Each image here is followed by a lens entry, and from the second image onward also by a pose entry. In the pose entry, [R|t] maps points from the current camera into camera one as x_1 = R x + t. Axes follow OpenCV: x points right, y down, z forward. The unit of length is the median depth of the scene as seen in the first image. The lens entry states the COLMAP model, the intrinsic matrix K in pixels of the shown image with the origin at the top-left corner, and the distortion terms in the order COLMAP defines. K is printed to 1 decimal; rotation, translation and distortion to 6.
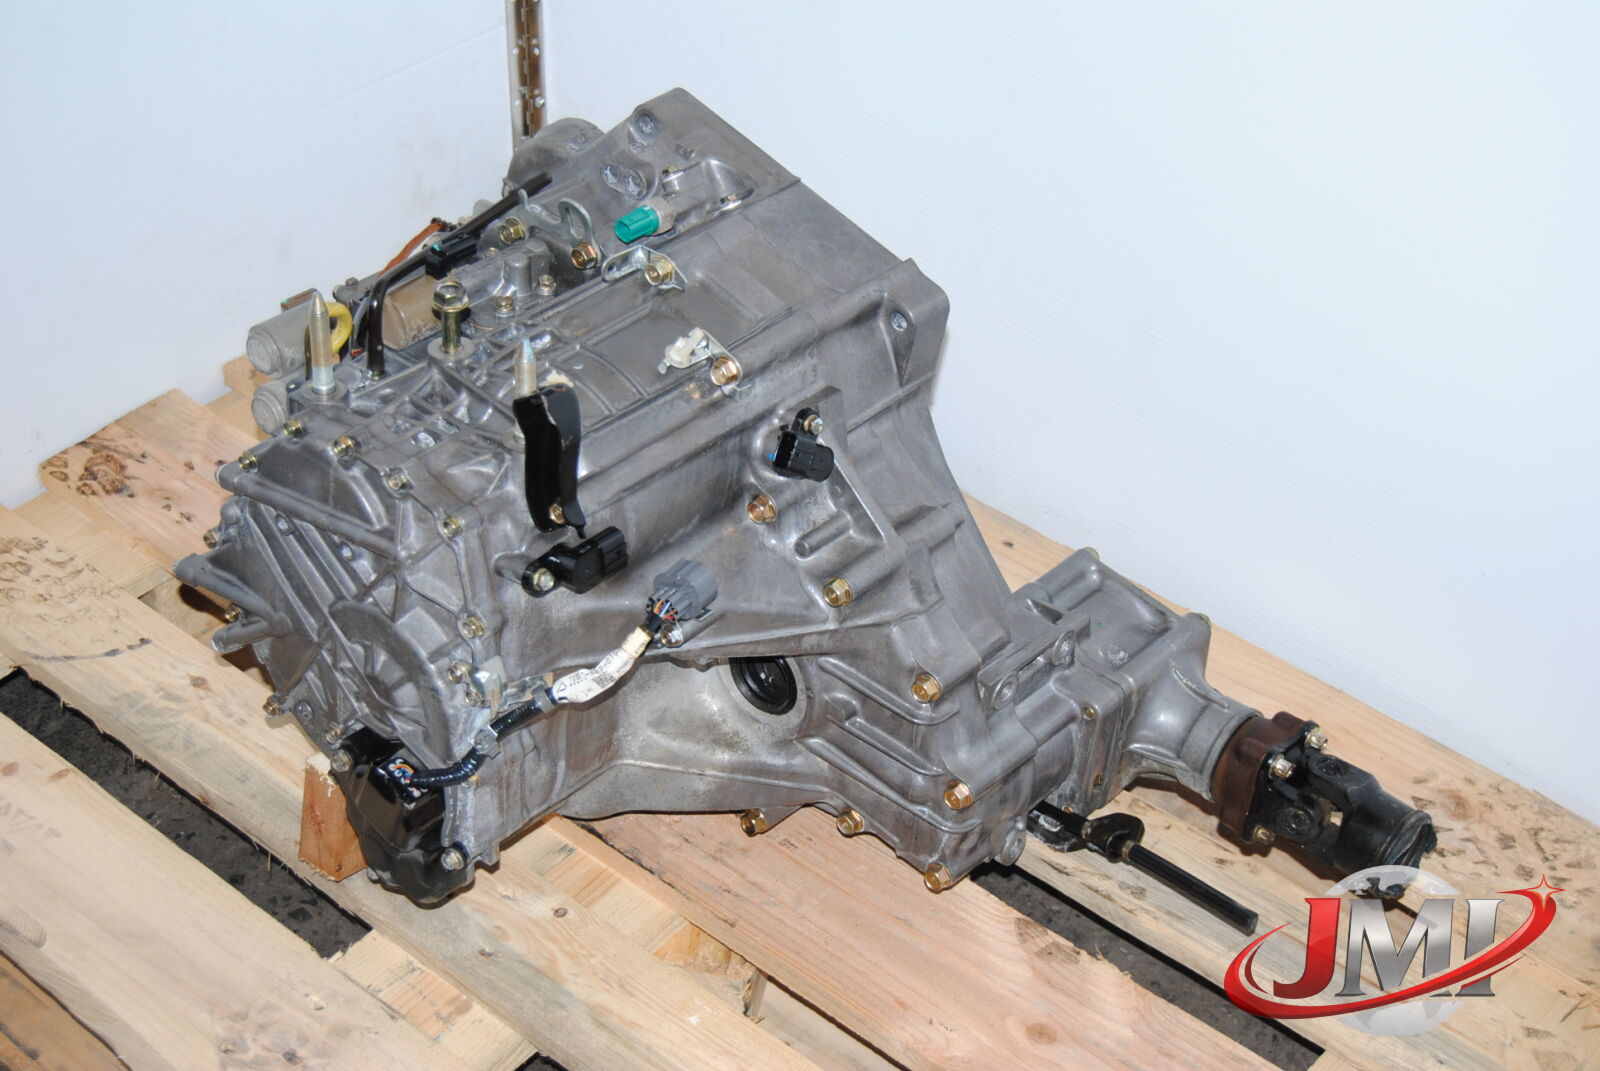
lens RADIAL K [[2535.4, 0, 800.0], [0, 2535.4, 535.5], [0, 0, 1]] dist [-0.041482, 0.046131]
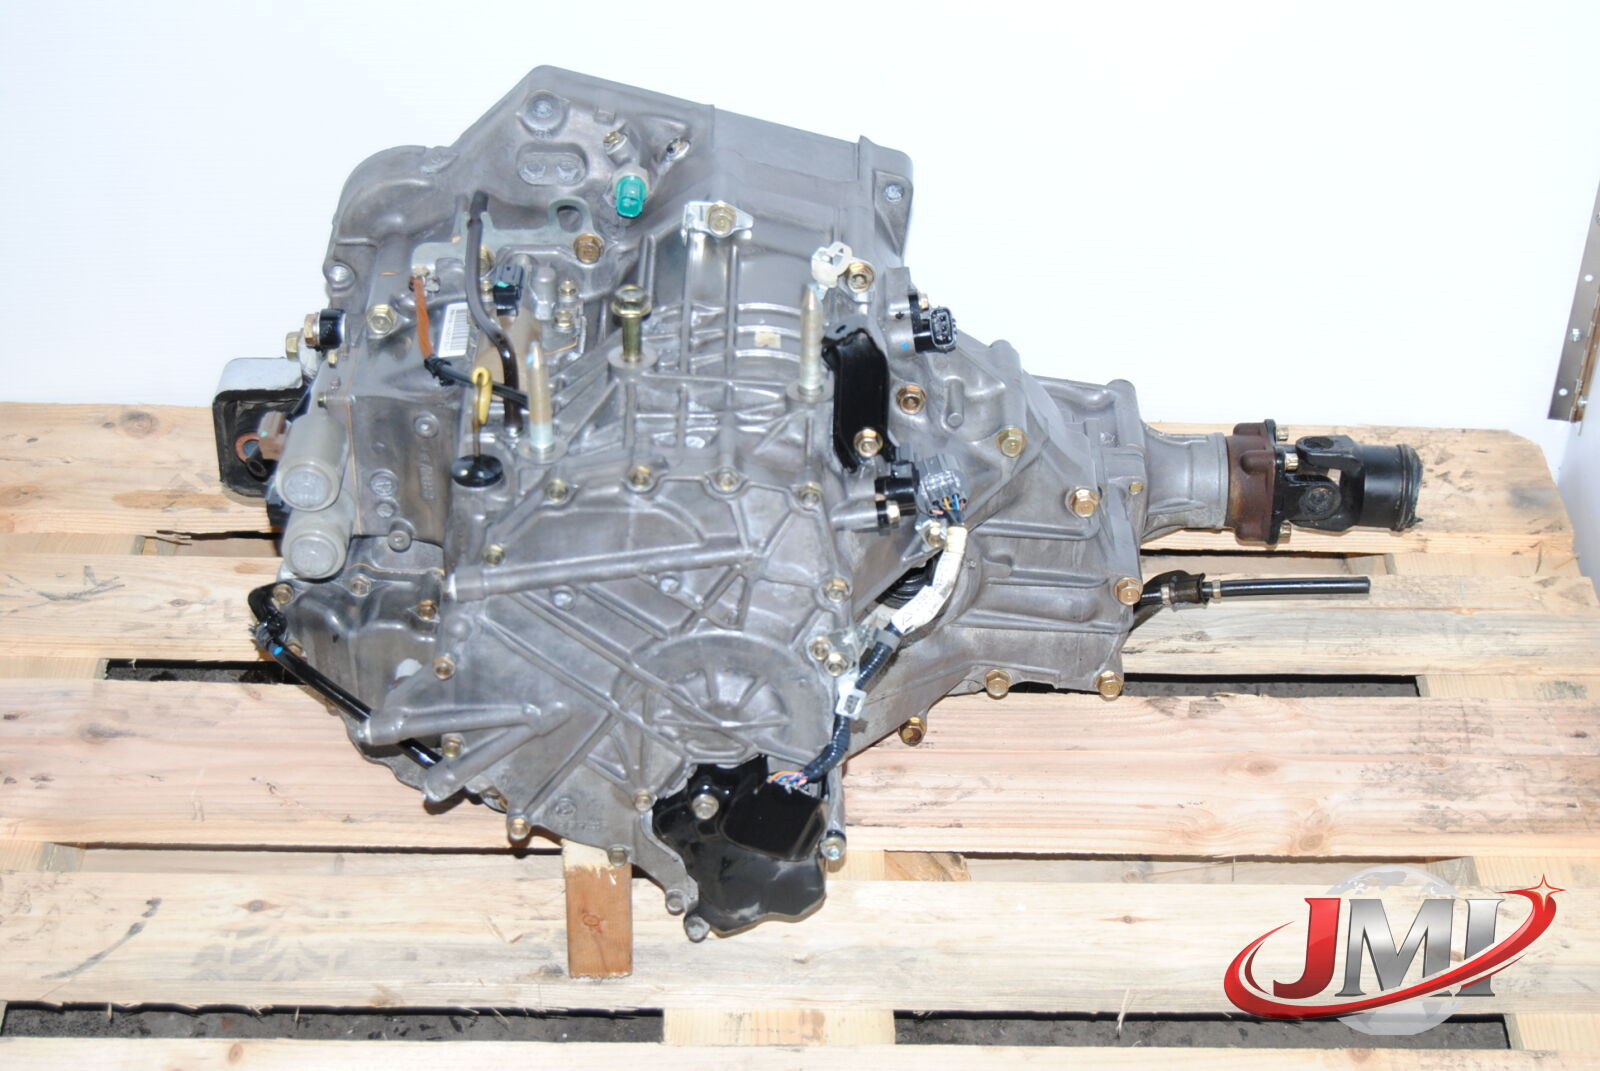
lens RADIAL K [[2963.1, 0, 800.0], [0, 2963.1, 535.5], [0, 0, 1]] dist [-0.010255, -0.098530]
pose [[0.755882, -0.396365, 0.521092, -0.628172], [0.409022, 0.907369, 0.096867, -0.085790], [-0.511217, 0.139918, 0.847986, 0.037242]]
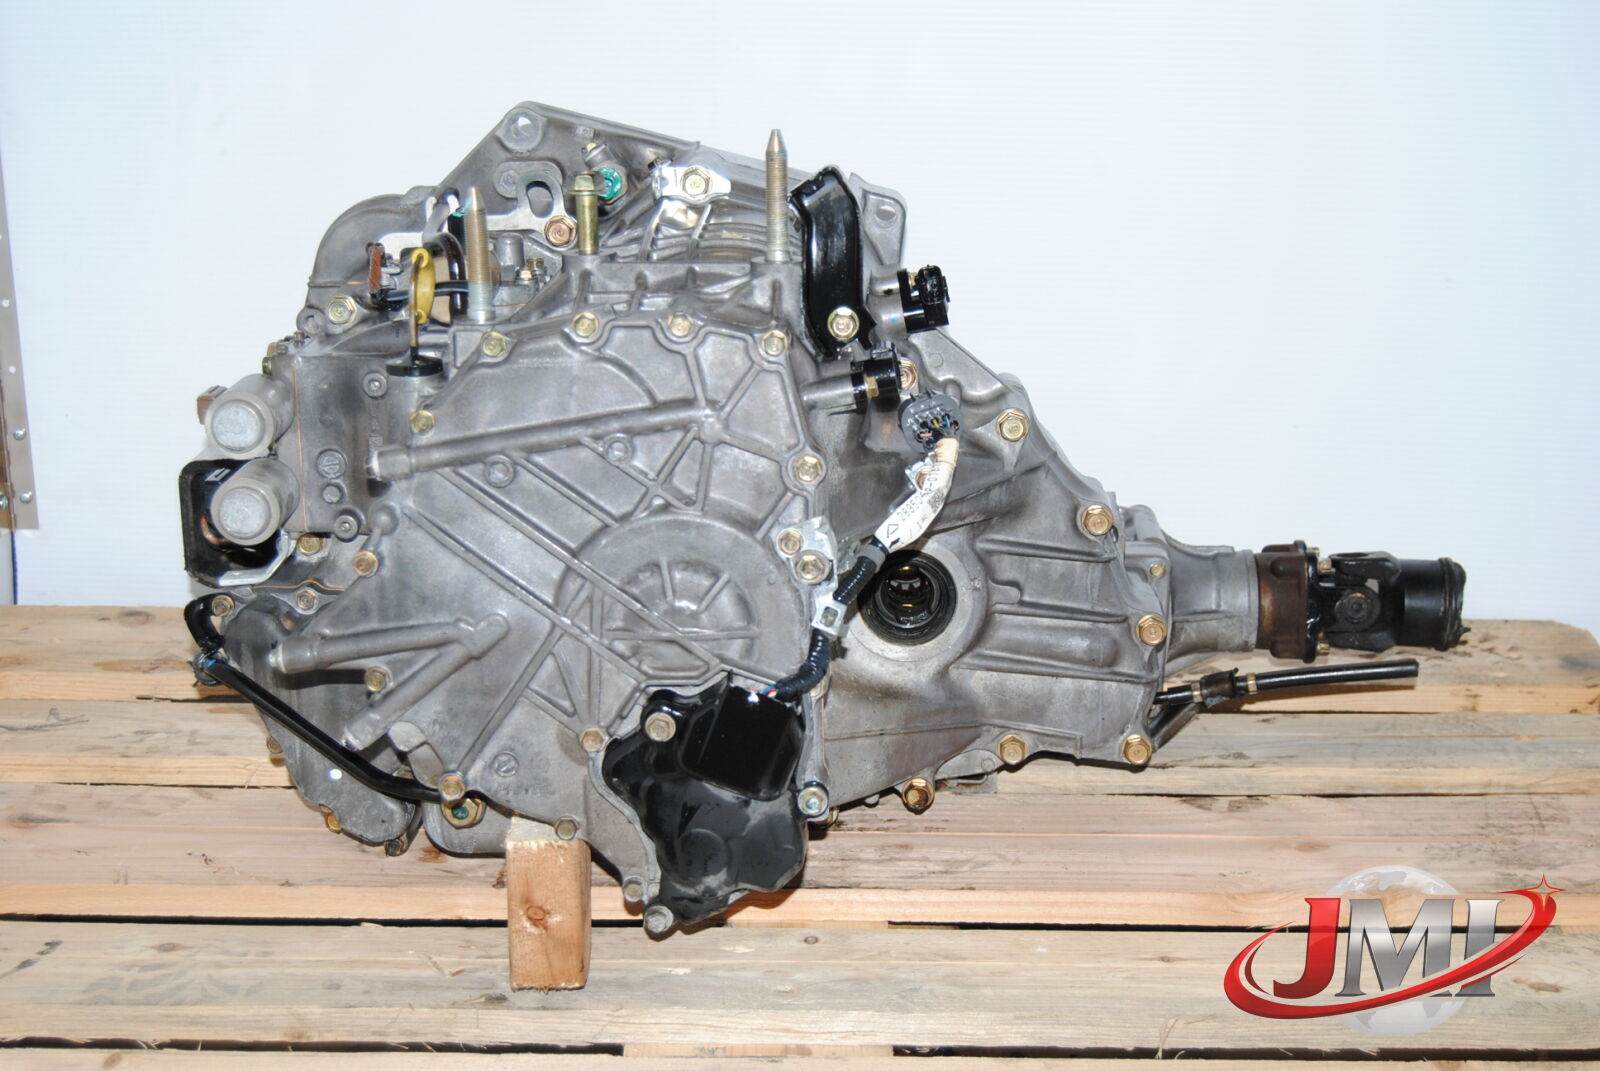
lens RADIAL K [[2535.4, 0, 800.0], [0, 2535.4, 535.5], [0, 0, 1]] dist [-0.041482, 0.046131]
pose [[0.775814, -0.220557, 0.591158, -0.559792], [0.414909, 0.884186, -0.214628, 0.208126], [-0.475356, 0.411788, 0.777475, 0.298833]]
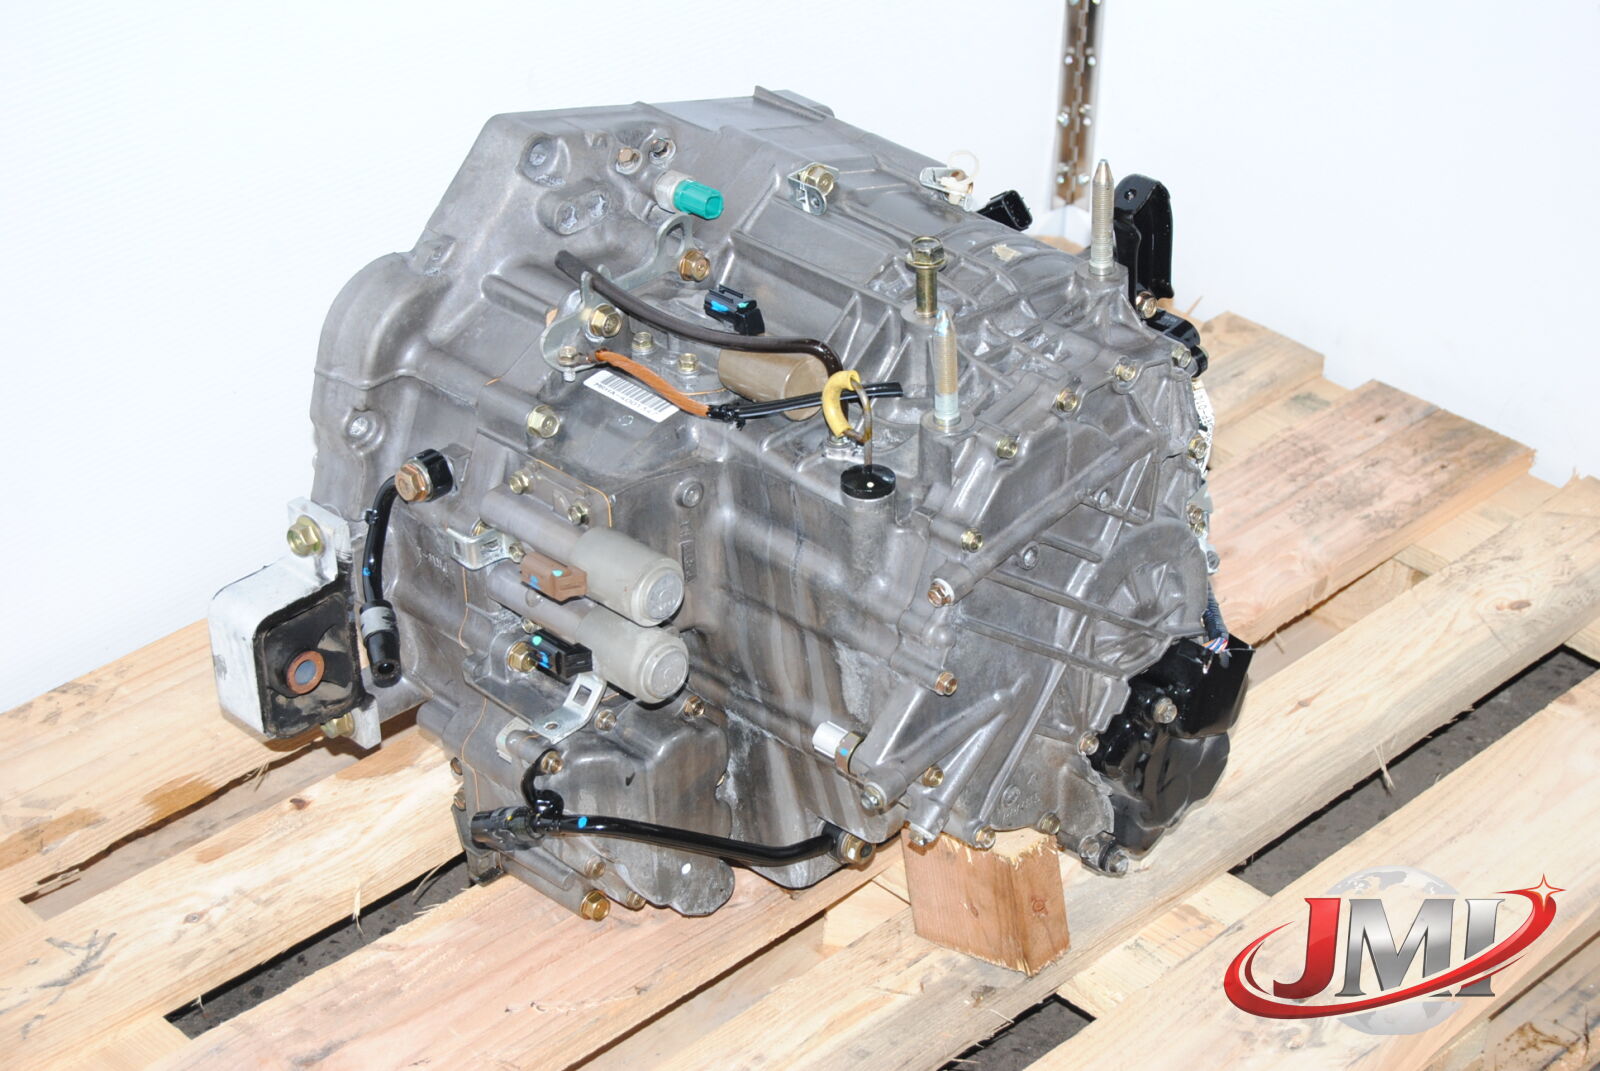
lens RADIAL K [[3436.2, 0, 800.0], [0, 3436.2, 535.5], [0, 0, 1]] dist [0.032549, 0.099286]
pose [[0.079963, -0.556786, 0.826798, -1.077996], [0.611000, 0.682740, 0.400681, -0.484026], [-0.787582, 0.473134, 0.394790, 0.538825]]
